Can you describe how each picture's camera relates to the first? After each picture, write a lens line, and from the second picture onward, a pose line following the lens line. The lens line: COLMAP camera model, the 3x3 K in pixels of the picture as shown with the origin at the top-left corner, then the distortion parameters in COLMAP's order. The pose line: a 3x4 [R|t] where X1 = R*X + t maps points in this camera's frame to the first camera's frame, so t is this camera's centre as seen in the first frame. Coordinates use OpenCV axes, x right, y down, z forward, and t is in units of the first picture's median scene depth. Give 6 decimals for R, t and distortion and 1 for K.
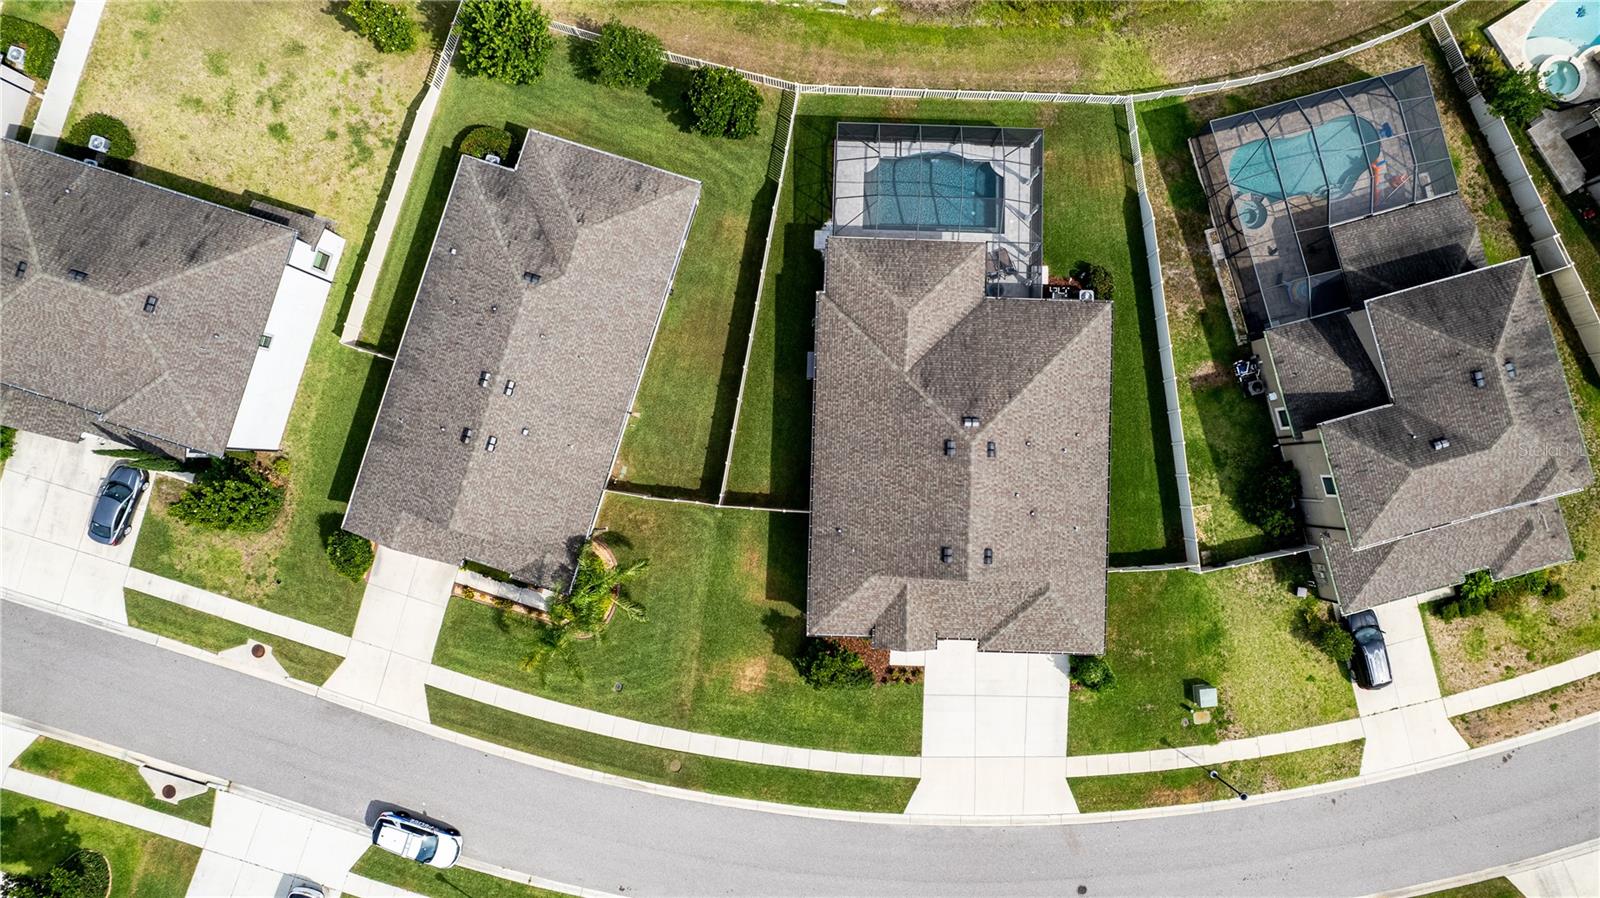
lens RADIAL K [[1043.8, 0, 809.4], [0, 1043.8, 460.6], [0, 0, 1]] dist [-0.063159, 0.093160]
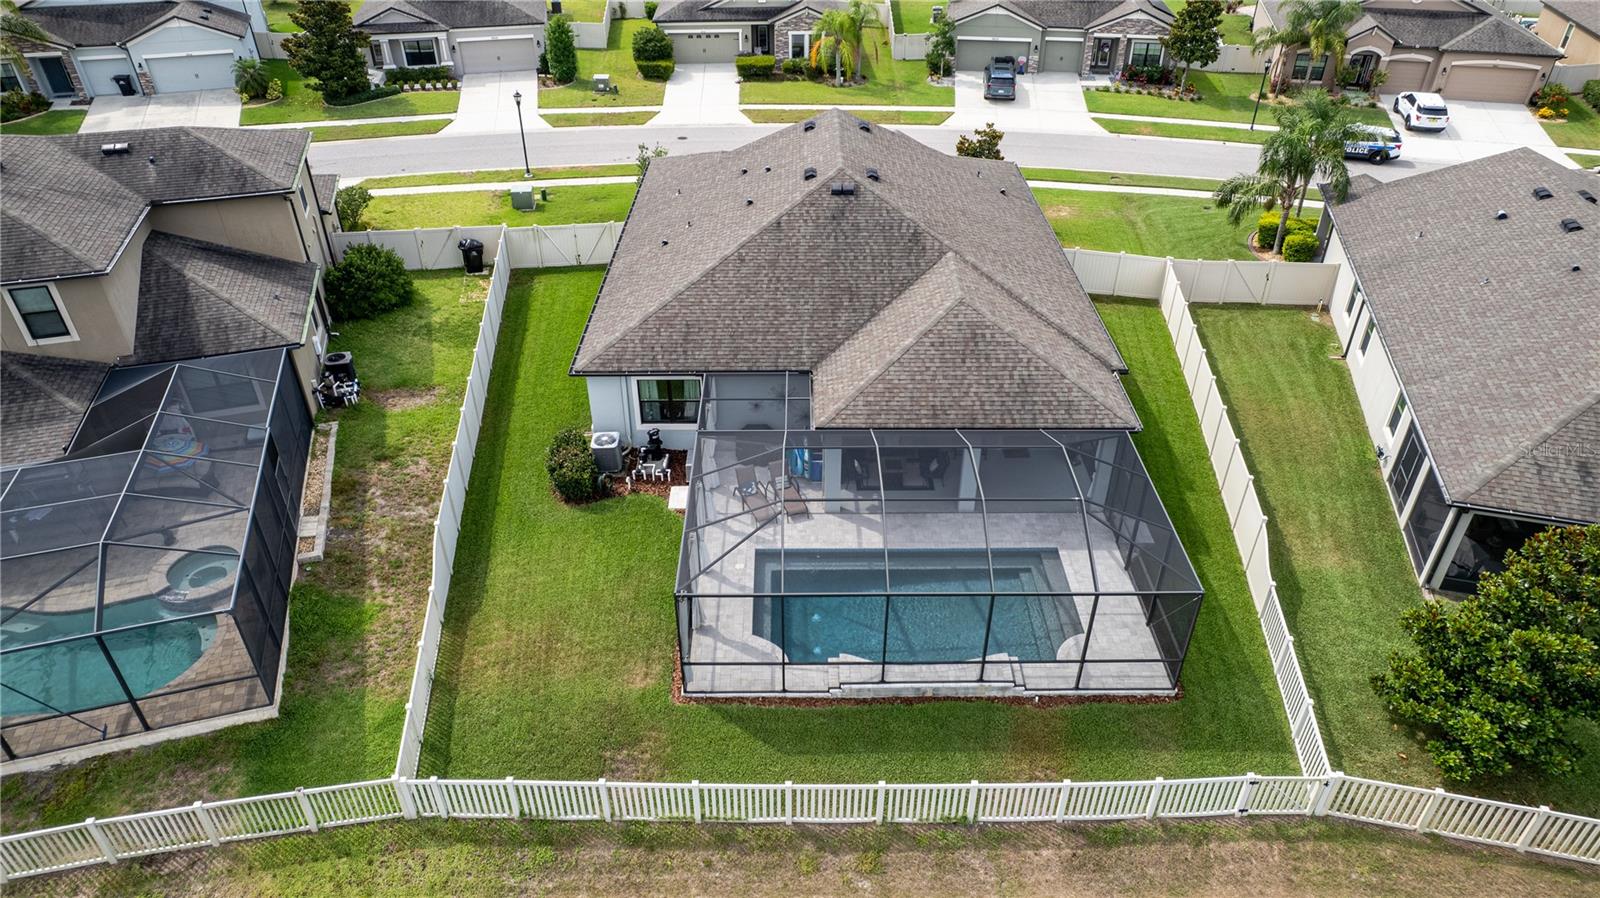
lens RADIAL K [[1043.8, 0, 809.4], [0, 1043.8, 460.6], [0, 0, 1]] dist [-0.063159, 0.093160]
pose [[-0.999286, 0.015712, -0.034363, 0.179266], [-0.037456, -0.531680, 0.846117, -0.596885], [-0.004976, 0.846800, 0.531888, 0.715667]]
